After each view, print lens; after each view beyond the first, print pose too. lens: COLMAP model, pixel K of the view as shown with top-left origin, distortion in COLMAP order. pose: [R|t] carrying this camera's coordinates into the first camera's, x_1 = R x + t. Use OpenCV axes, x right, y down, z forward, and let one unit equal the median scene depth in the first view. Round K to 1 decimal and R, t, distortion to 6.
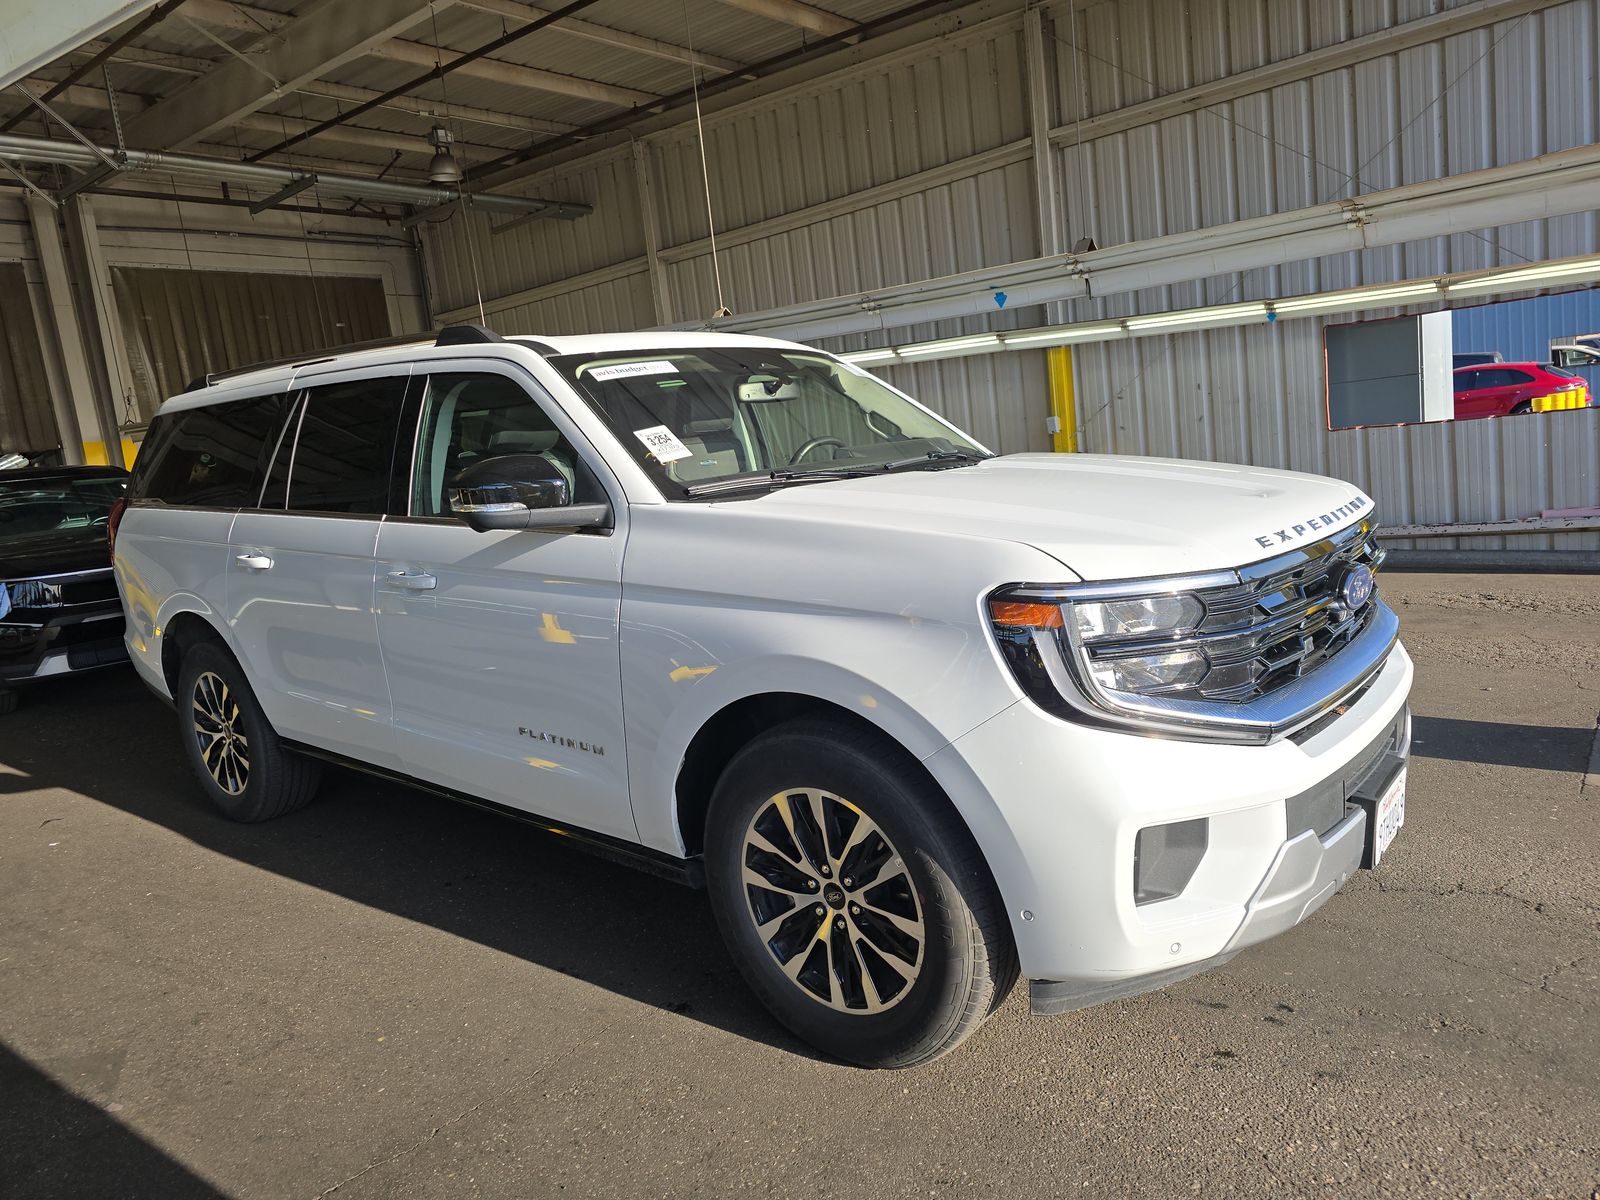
lens RADIAL K [[1086.7, 0, 800.0], [0, 1086.7, 600.0], [0, 0, 1]] dist [0.036702, -0.033113]
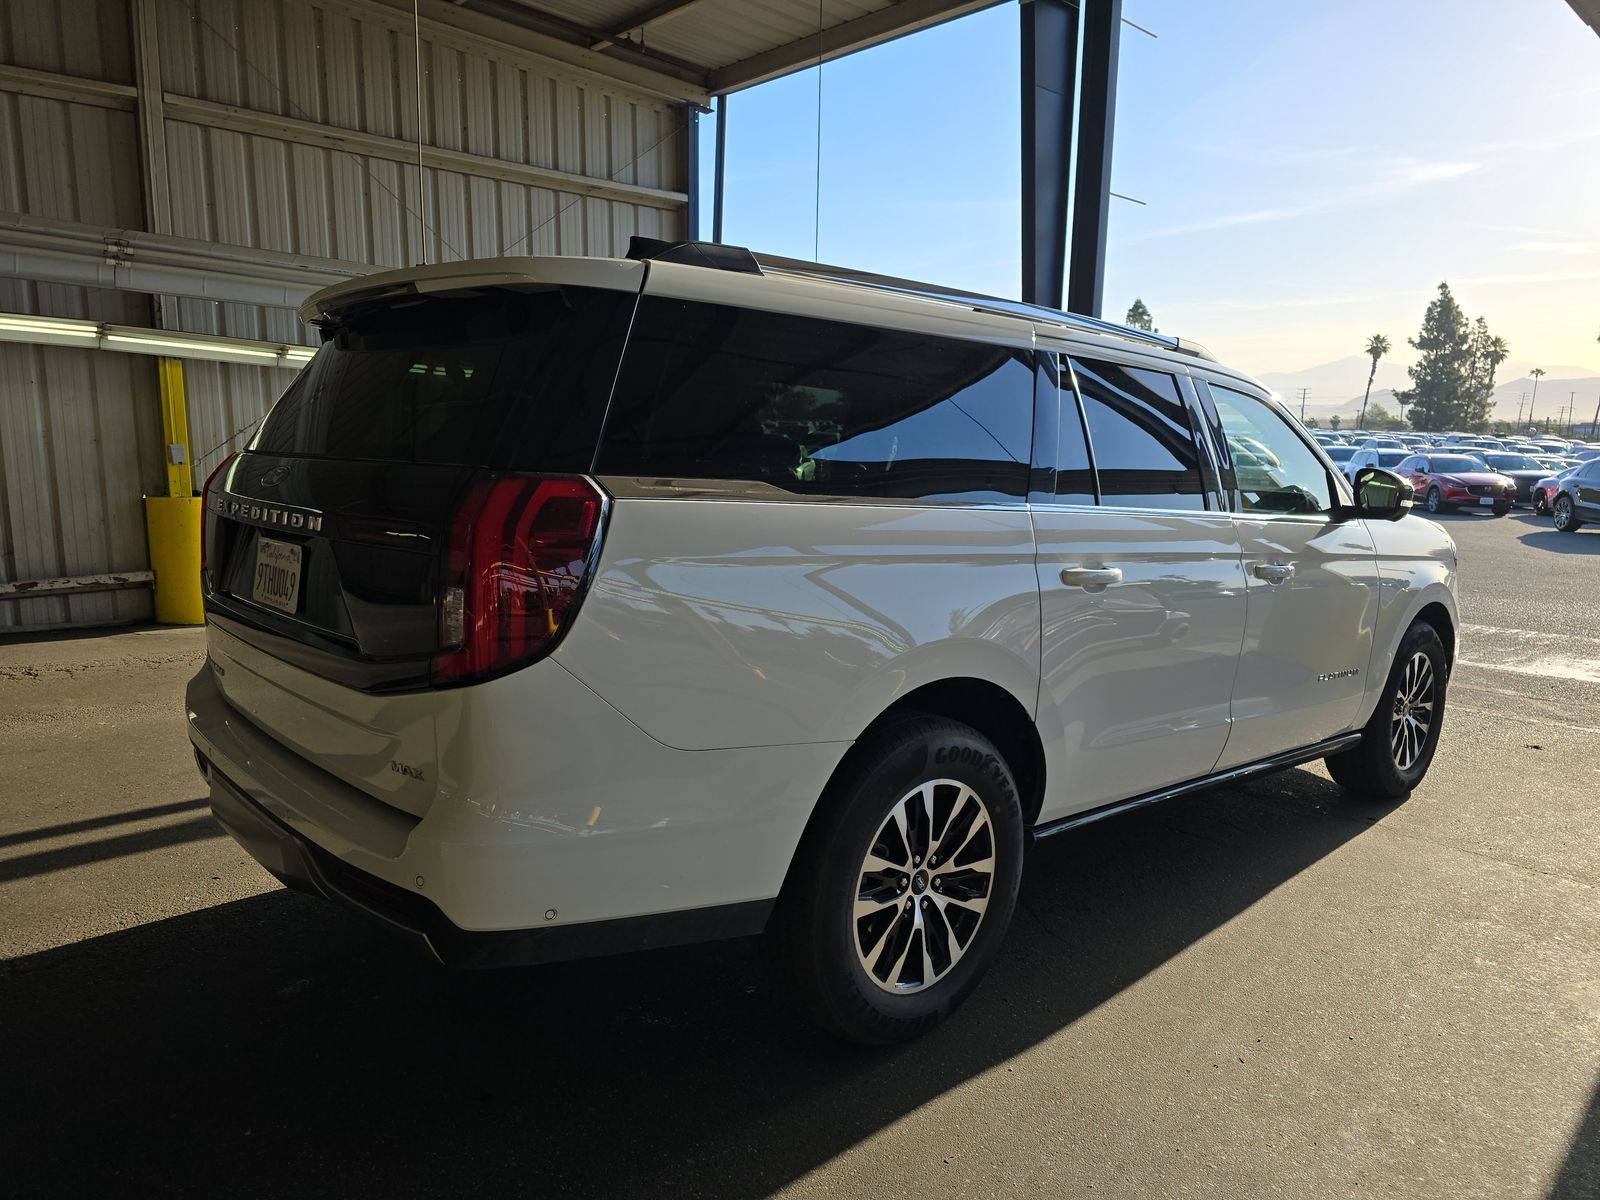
lens RADIAL K [[1050.4, 0, 800.0], [0, 1050.4, 600.0], [0, 0, 1]] dist [0.001797, -0.000724]
pose [[0.109505, -0.041922, 0.993102, -0.509532], [0.118691, 0.992513, 0.028810, -0.023902], [-0.986874, 0.114717, 0.113661, 0.495643]]
